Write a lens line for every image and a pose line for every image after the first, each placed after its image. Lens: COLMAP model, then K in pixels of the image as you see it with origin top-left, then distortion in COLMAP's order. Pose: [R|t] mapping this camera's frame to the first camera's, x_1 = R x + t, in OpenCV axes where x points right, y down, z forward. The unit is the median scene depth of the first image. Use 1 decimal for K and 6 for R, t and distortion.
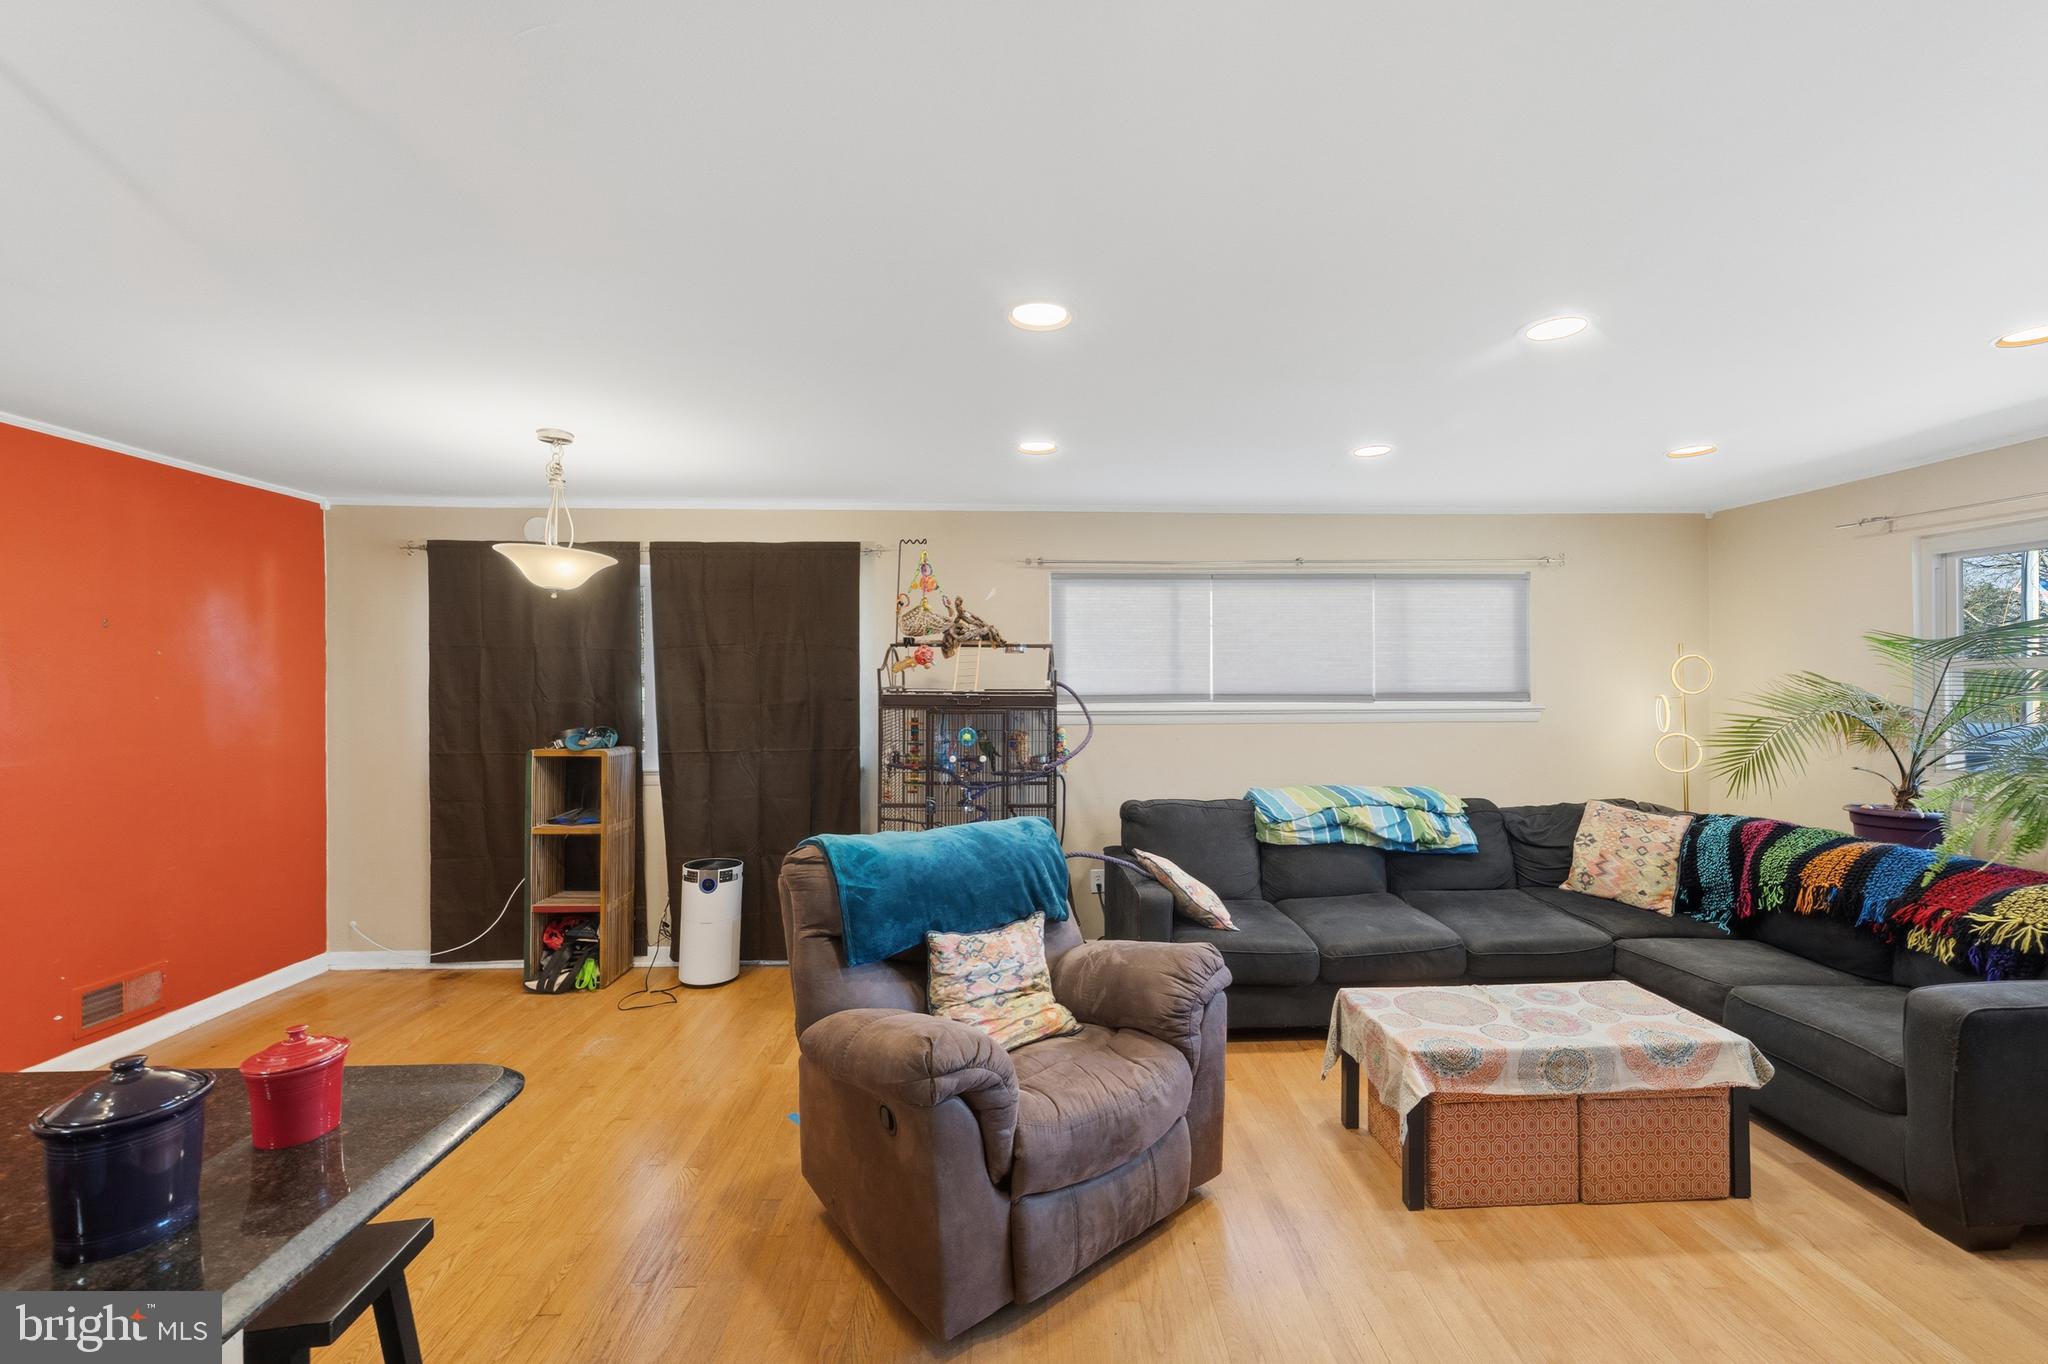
lens RADIAL K [[841.5, 0, 1026.6], [0, 841.5, 671.4], [0, 0, 1]] dist [-0.000712, -0.000503]
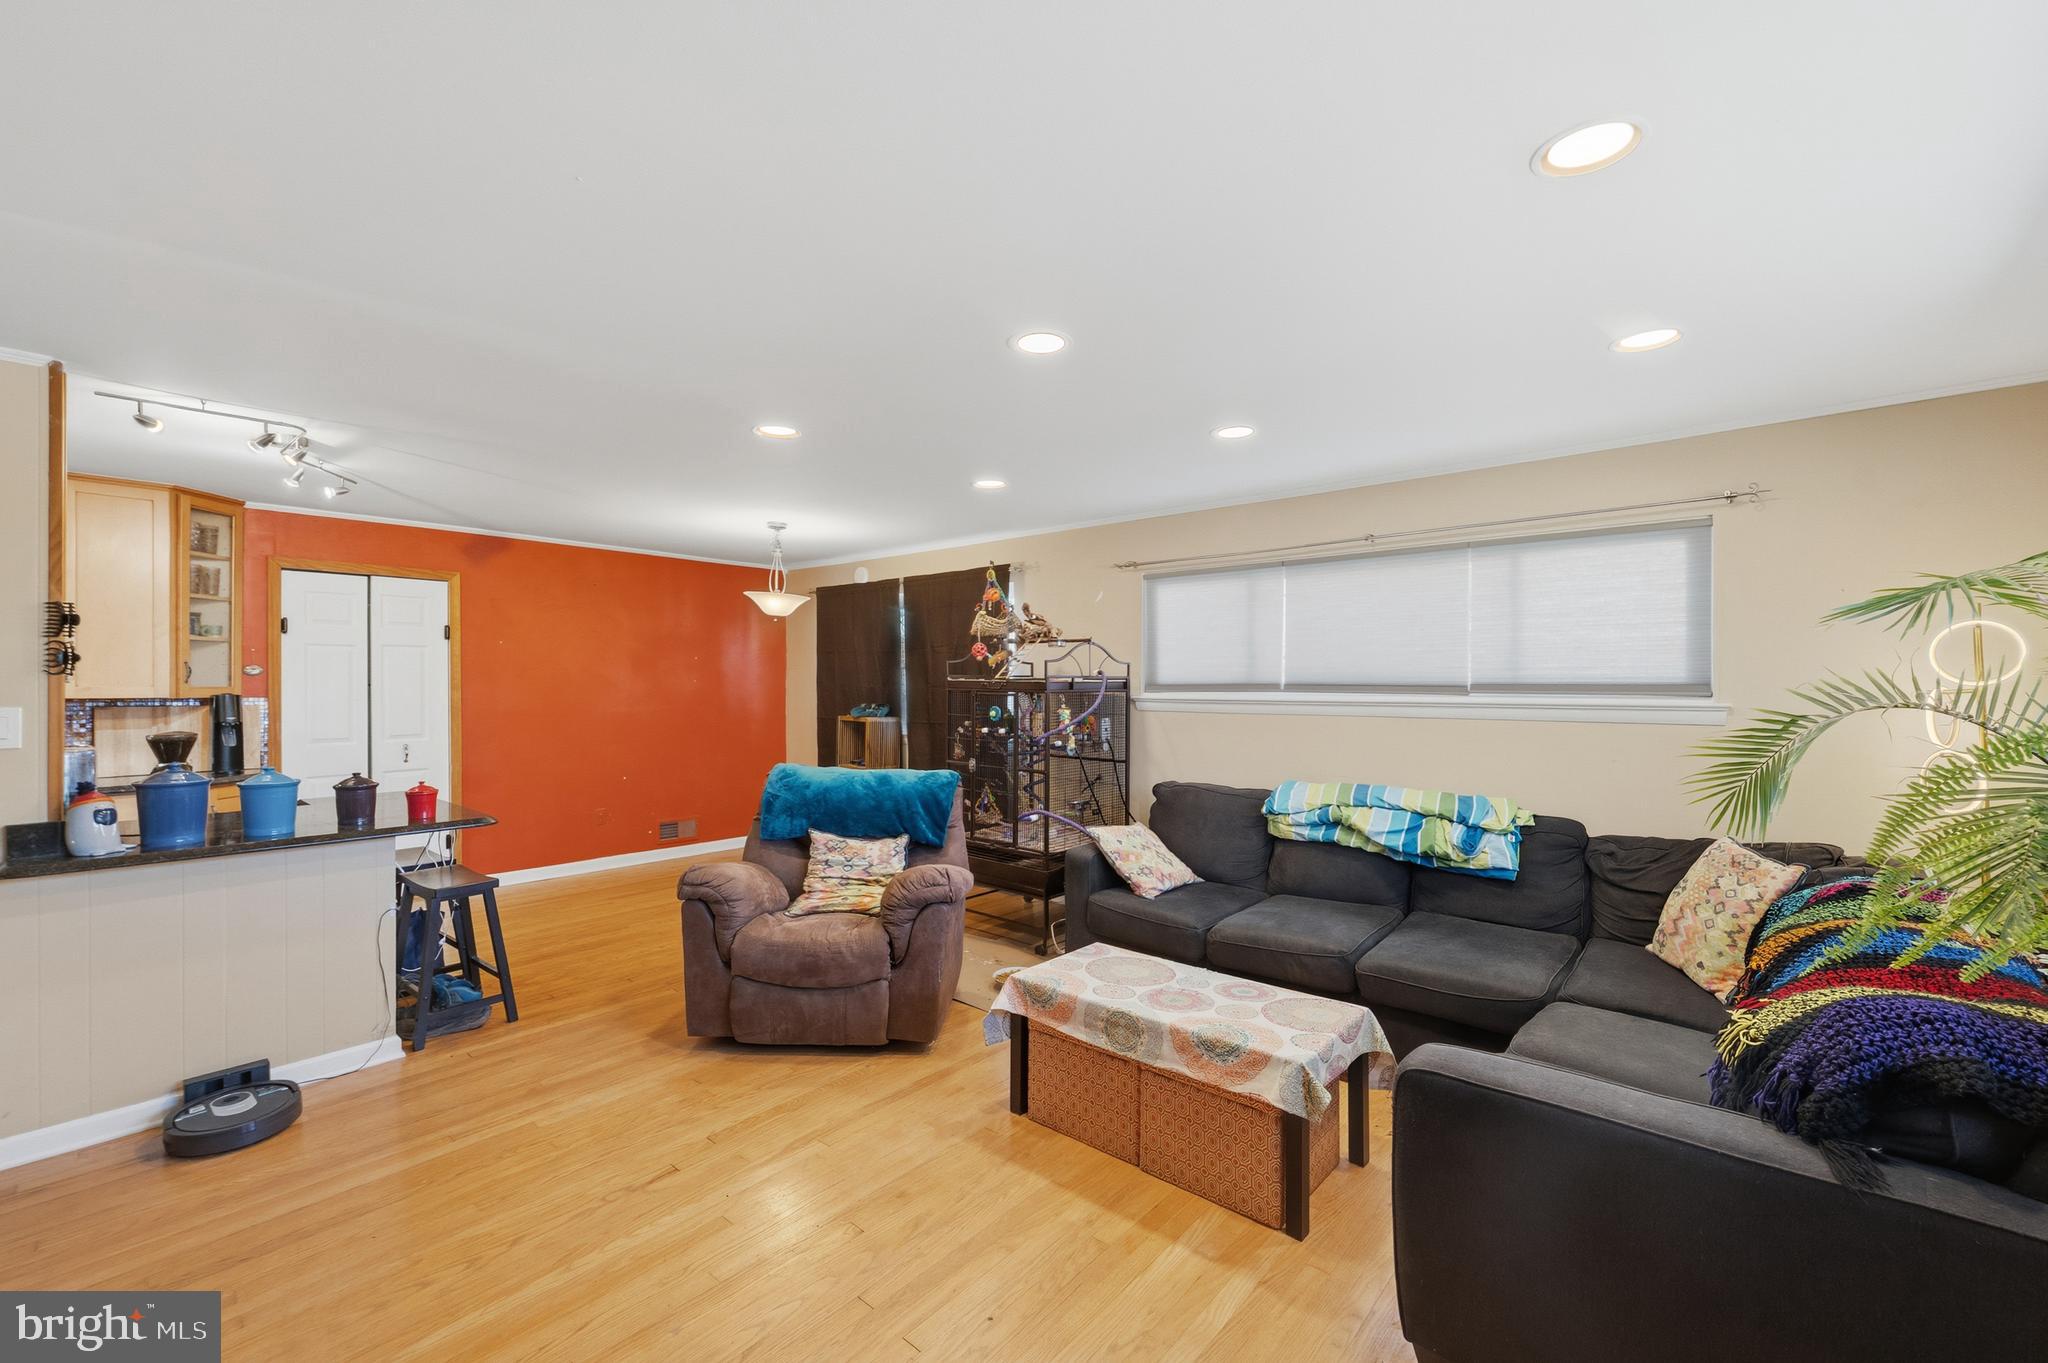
lens RADIAL K [[832.1, 0, 1027.0], [0, 832.1, 685.1], [0, 0, 1]] dist [0.000857, 0.000009]
pose [[0.730136, 0.006035, -0.683275, 0.749002], [0.001085, 0.999949, 0.009991, 0.020162], [0.683301, -0.008036, 0.730093, 0.101513]]
